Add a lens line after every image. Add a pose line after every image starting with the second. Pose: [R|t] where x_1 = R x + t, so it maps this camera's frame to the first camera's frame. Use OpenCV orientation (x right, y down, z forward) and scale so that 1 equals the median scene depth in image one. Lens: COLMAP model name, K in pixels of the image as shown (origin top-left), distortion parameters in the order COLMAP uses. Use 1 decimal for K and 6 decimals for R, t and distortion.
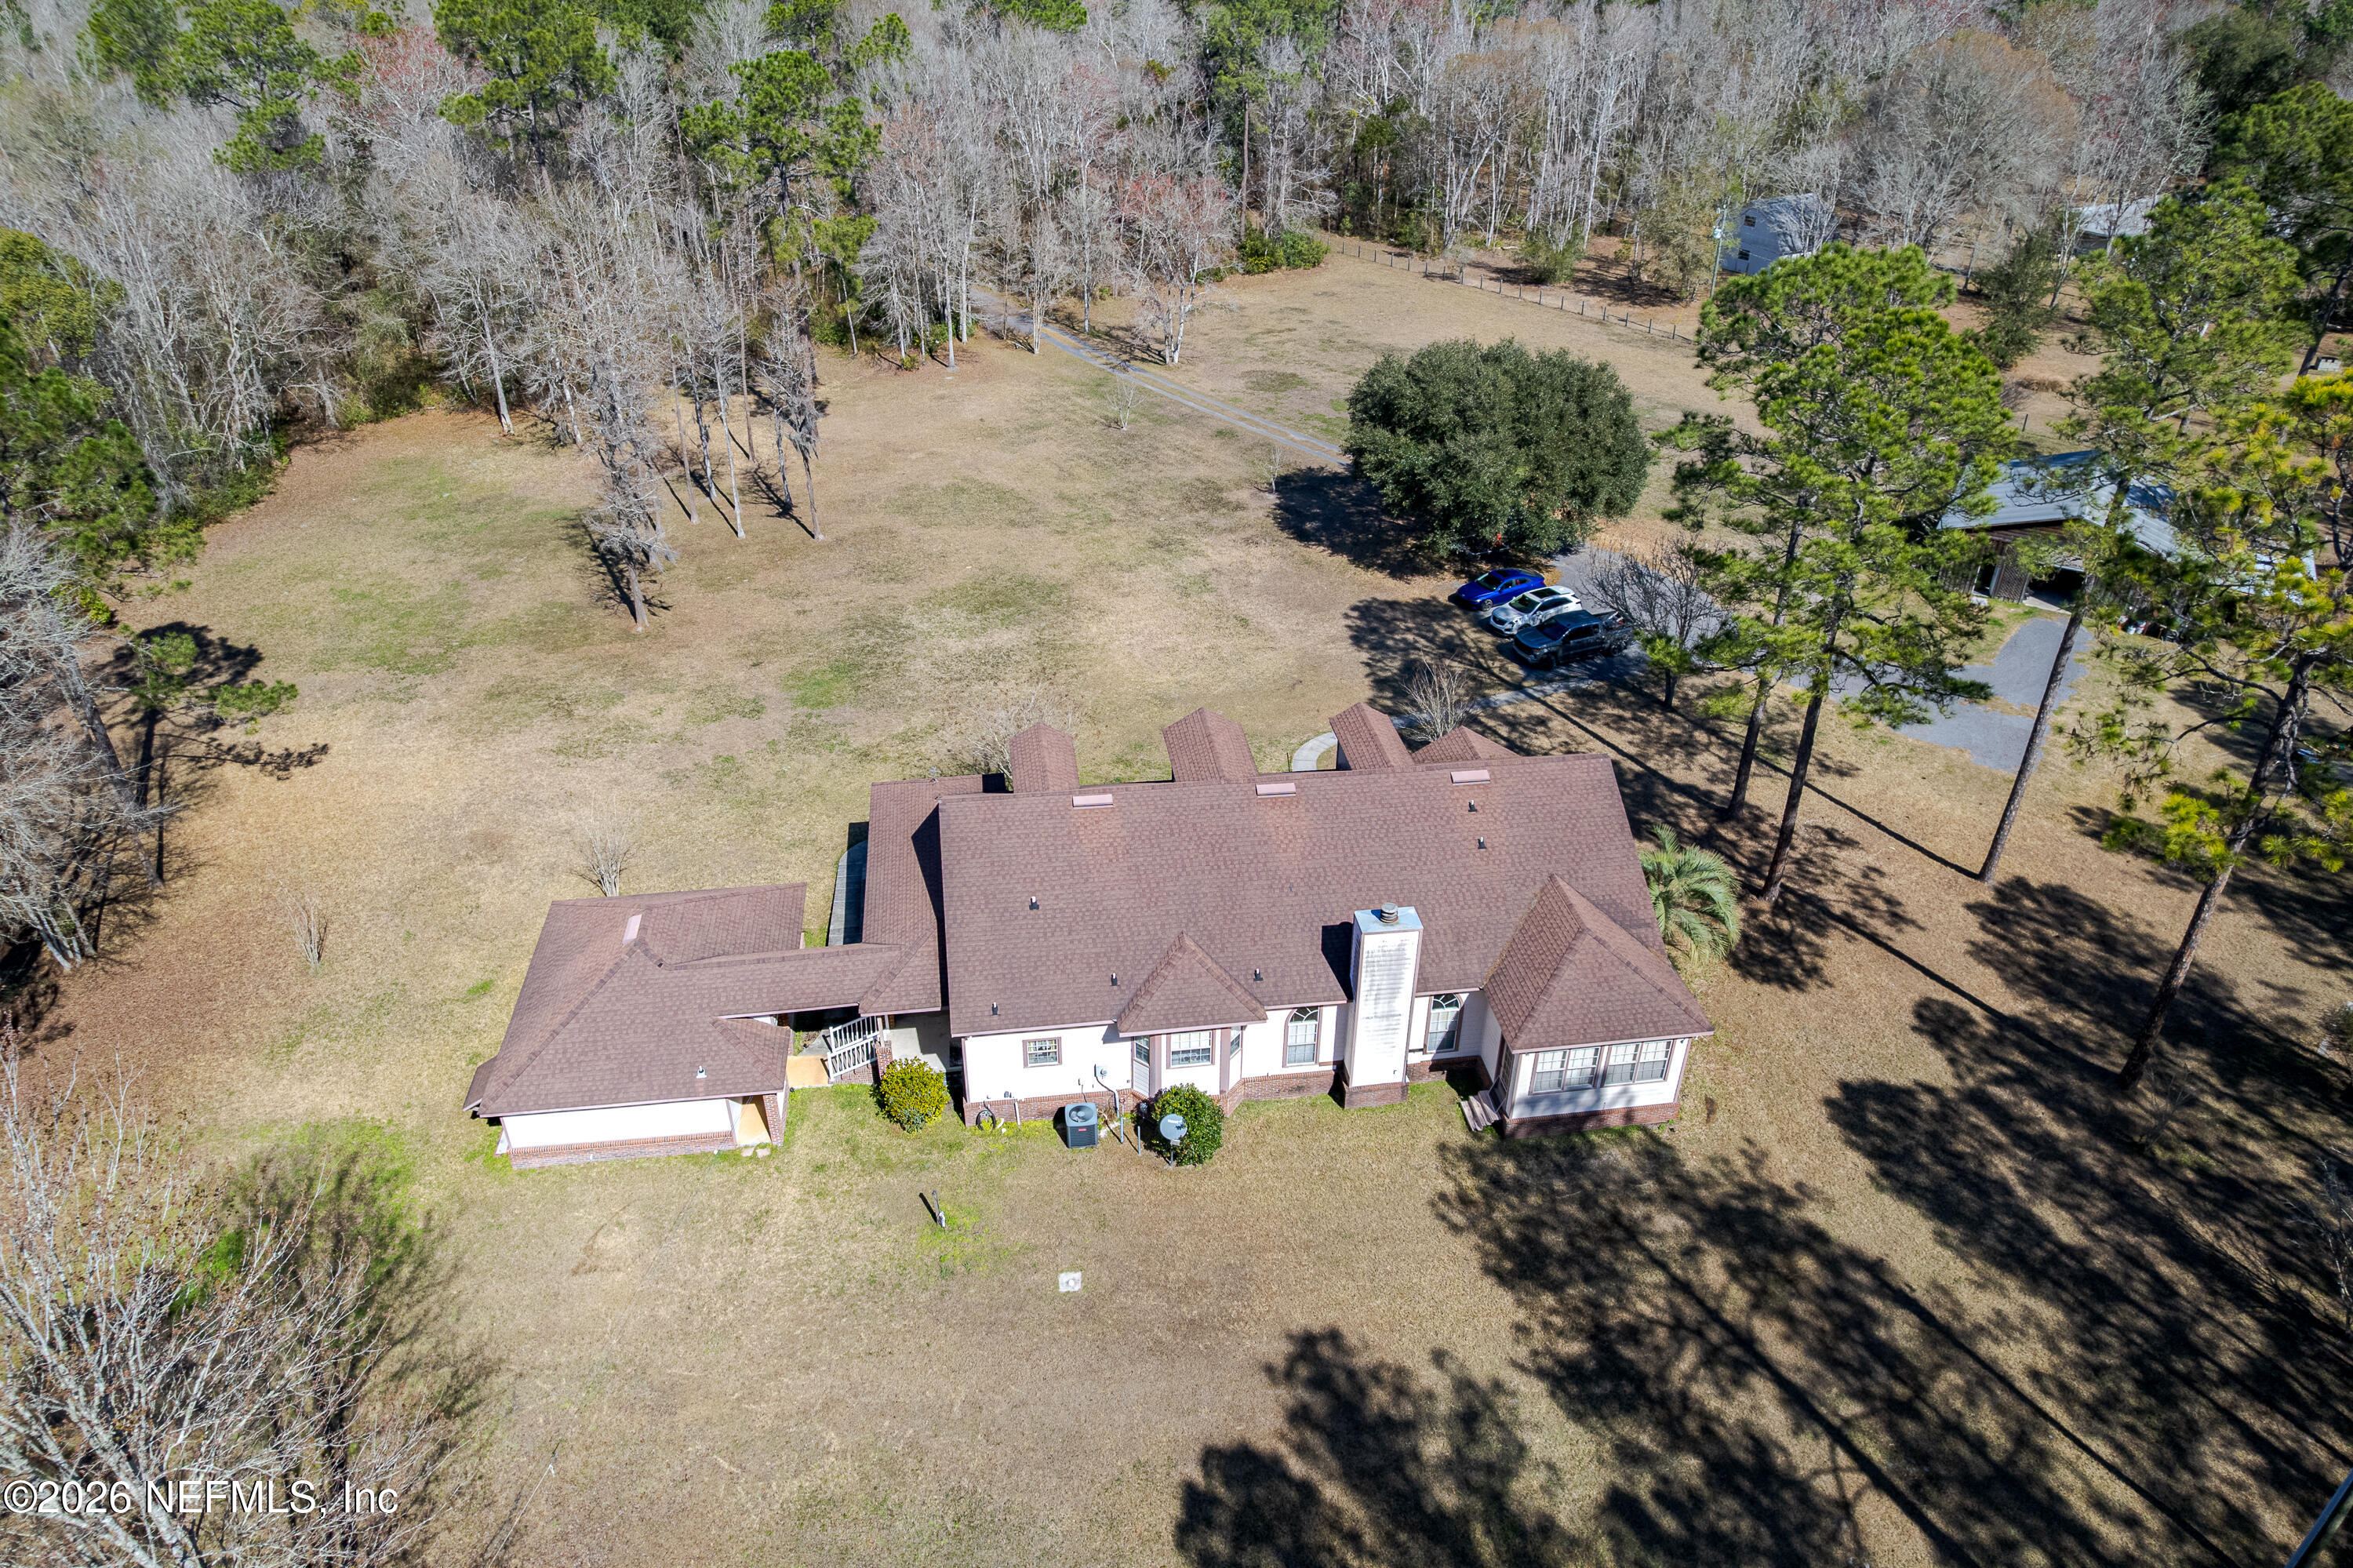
lens RADIAL K [[1503.1, 0, 1185.4], [0, 1503.1, 798.0], [0, 0, 1]] dist [-0.074041, 0.060412]
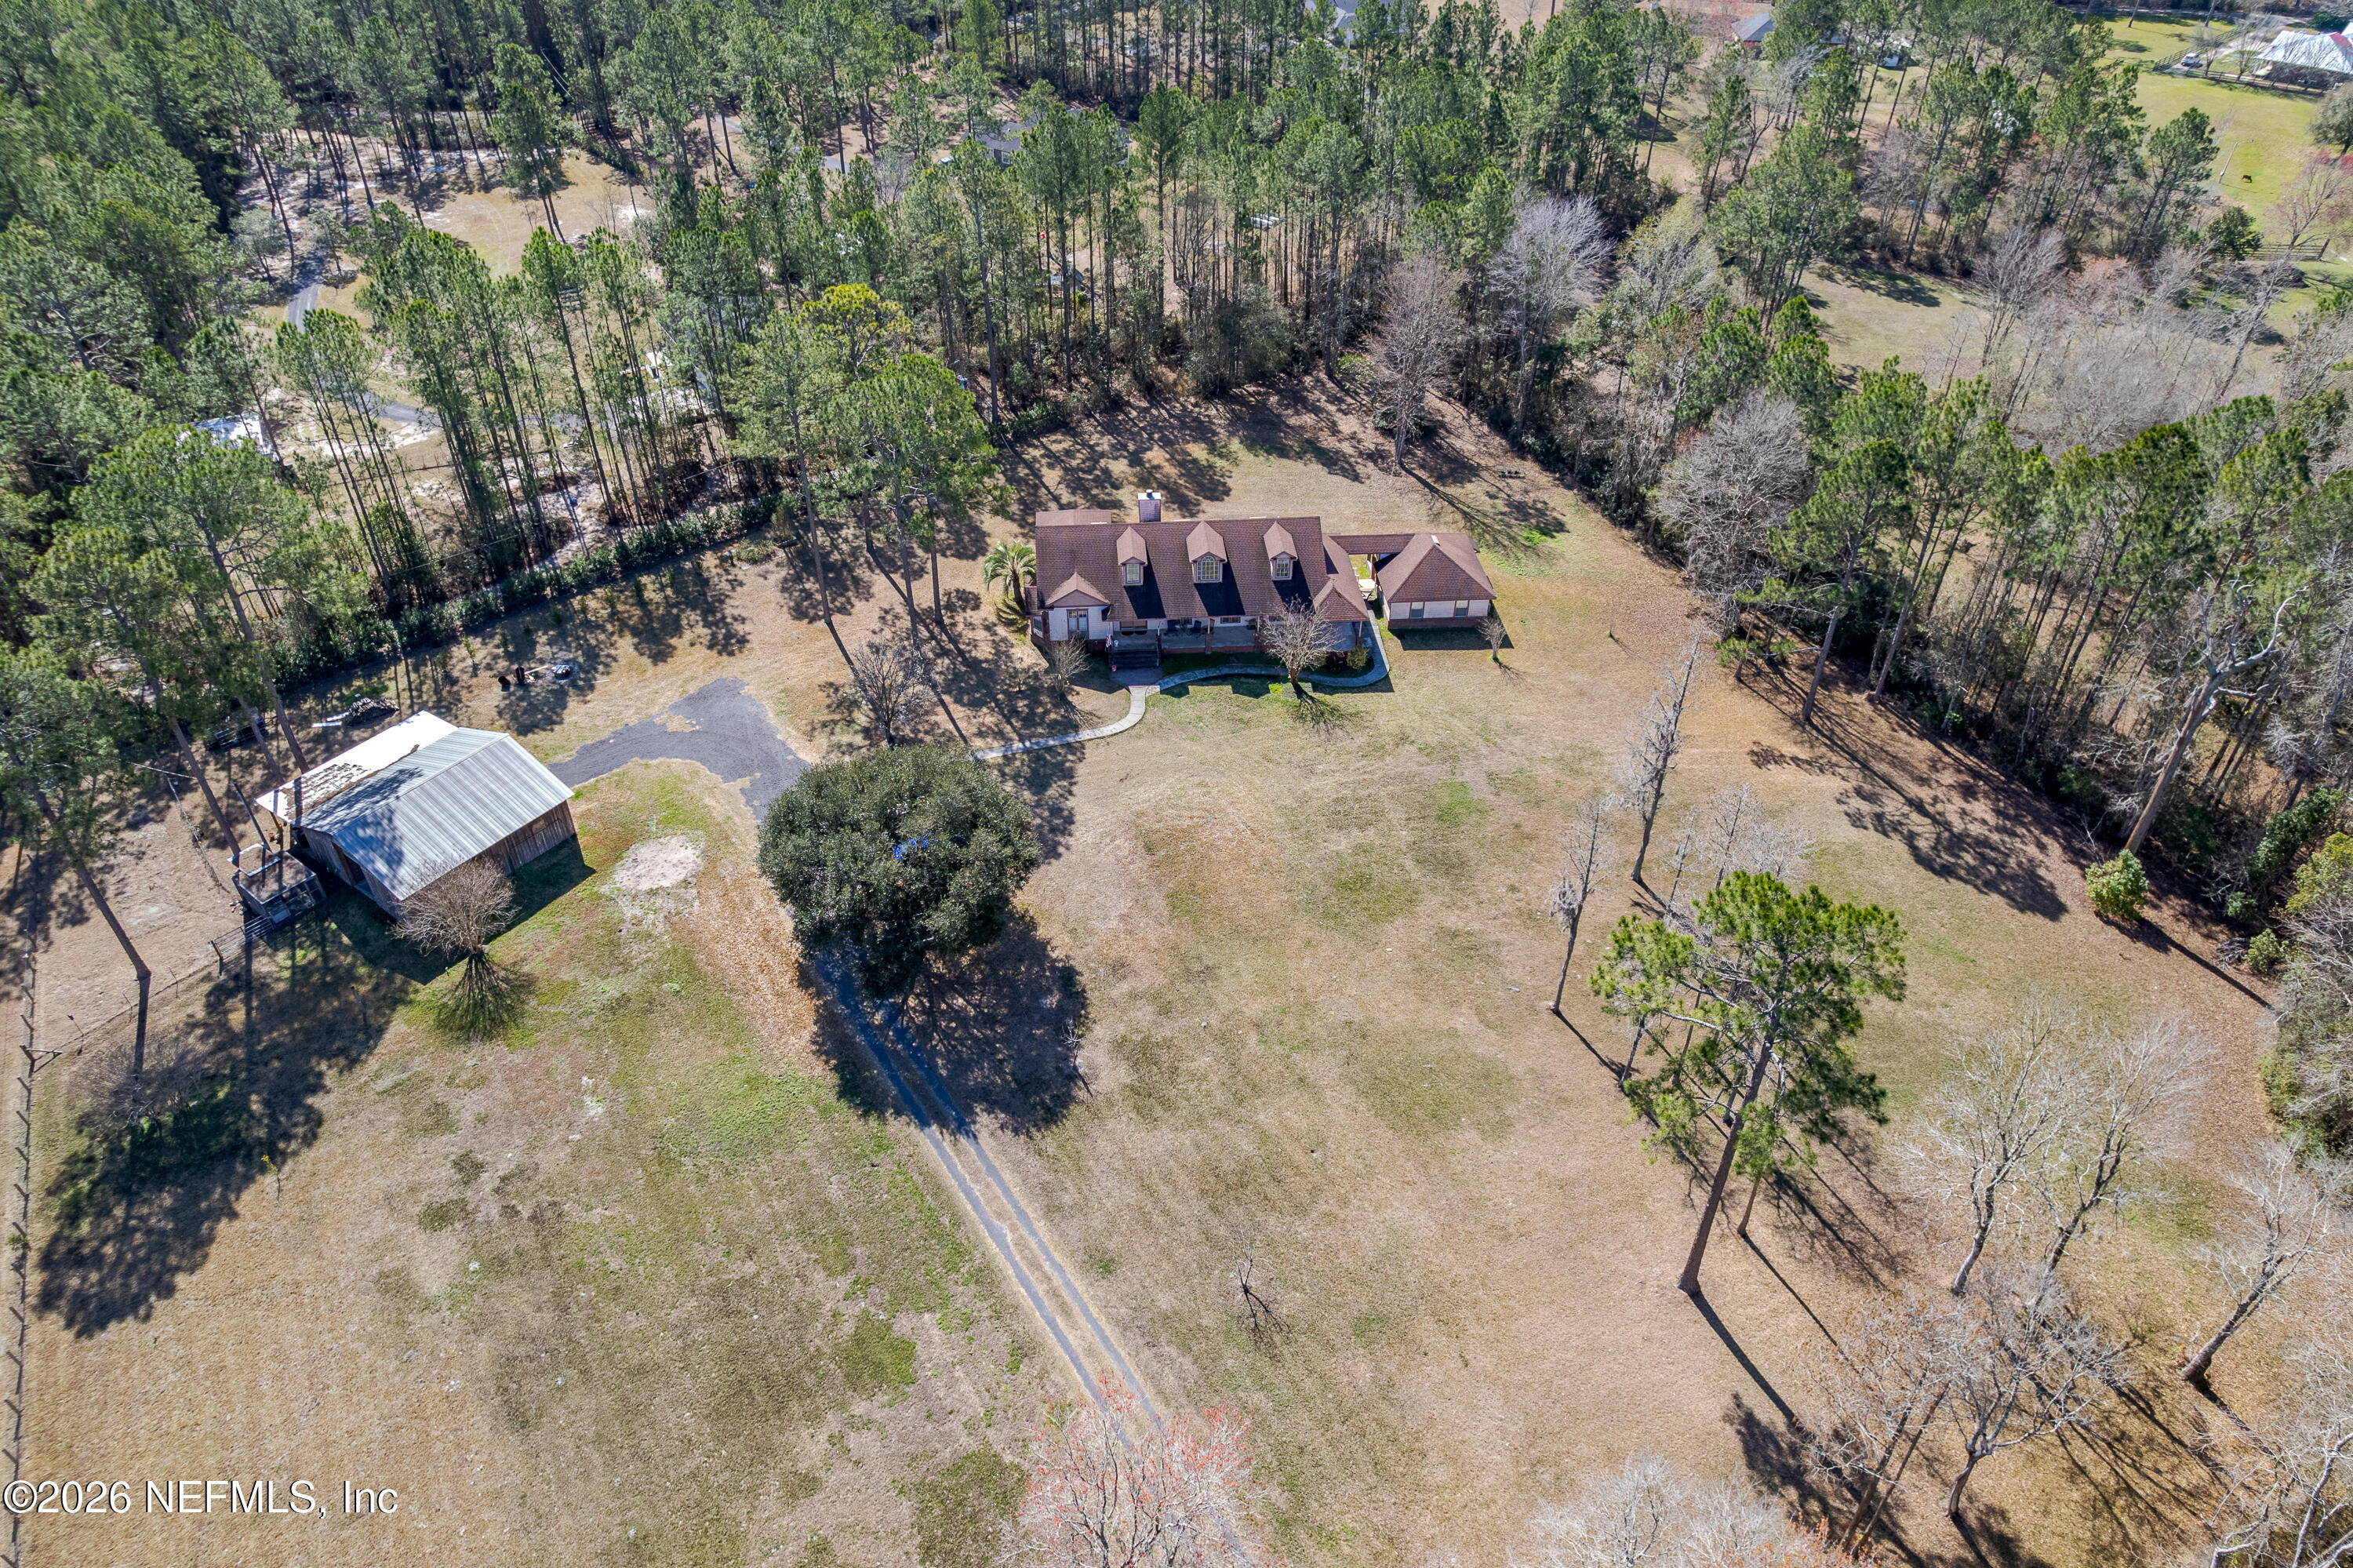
lens RADIAL K [[1503.1, 0, 1172.3], [0, 1503.1, 796.1], [0, 0, 1]] dist [-0.074041, 0.060412]
pose [[-0.997517, -0.050926, 0.048638, -0.068798], [0.027988, 0.347091, 0.937414, -2.346848], [-0.064620, 0.936448, -0.344804, 2.489108]]
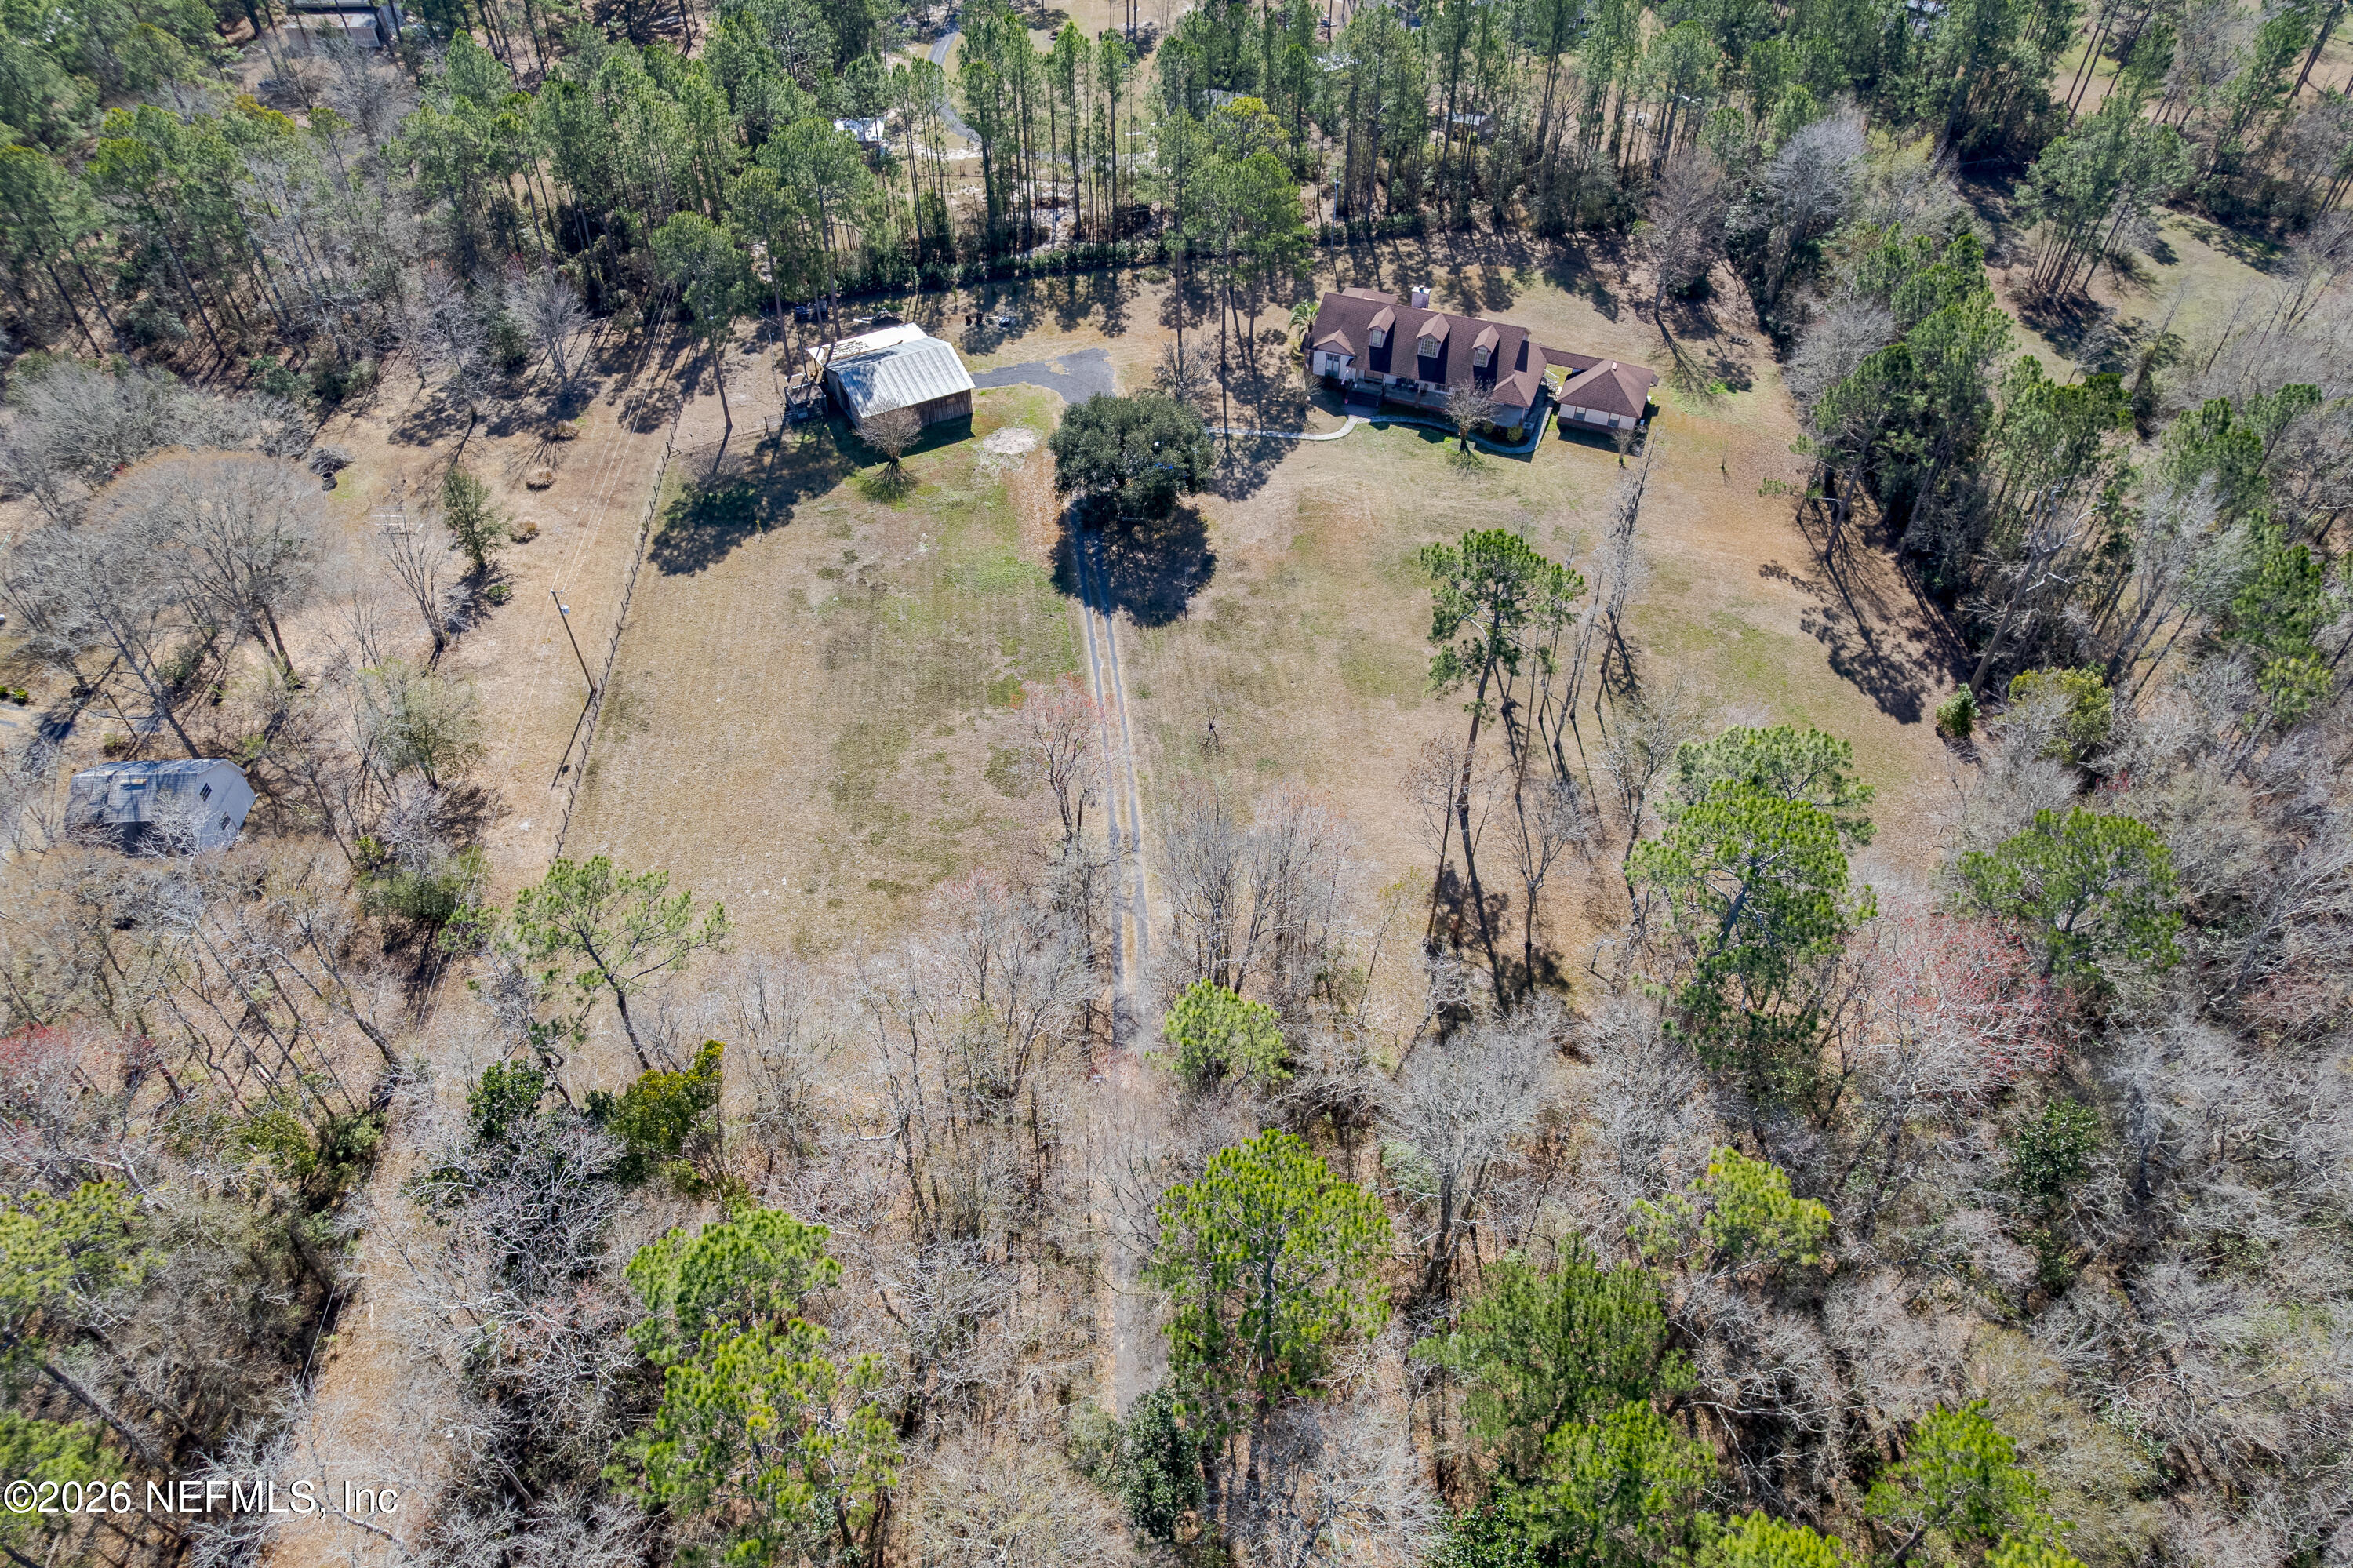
lens RADIAL K [[1503.1, 0, 1168.5], [0, 1503.1, 790.1], [0, 0, 1]] dist [-0.074041, 0.060412]
pose [[-0.870999, -0.351799, 0.342926, -1.053433], [0.249123, 0.285348, 0.925481, -3.242847], [-0.423436, 0.891523, -0.160896, 3.029352]]
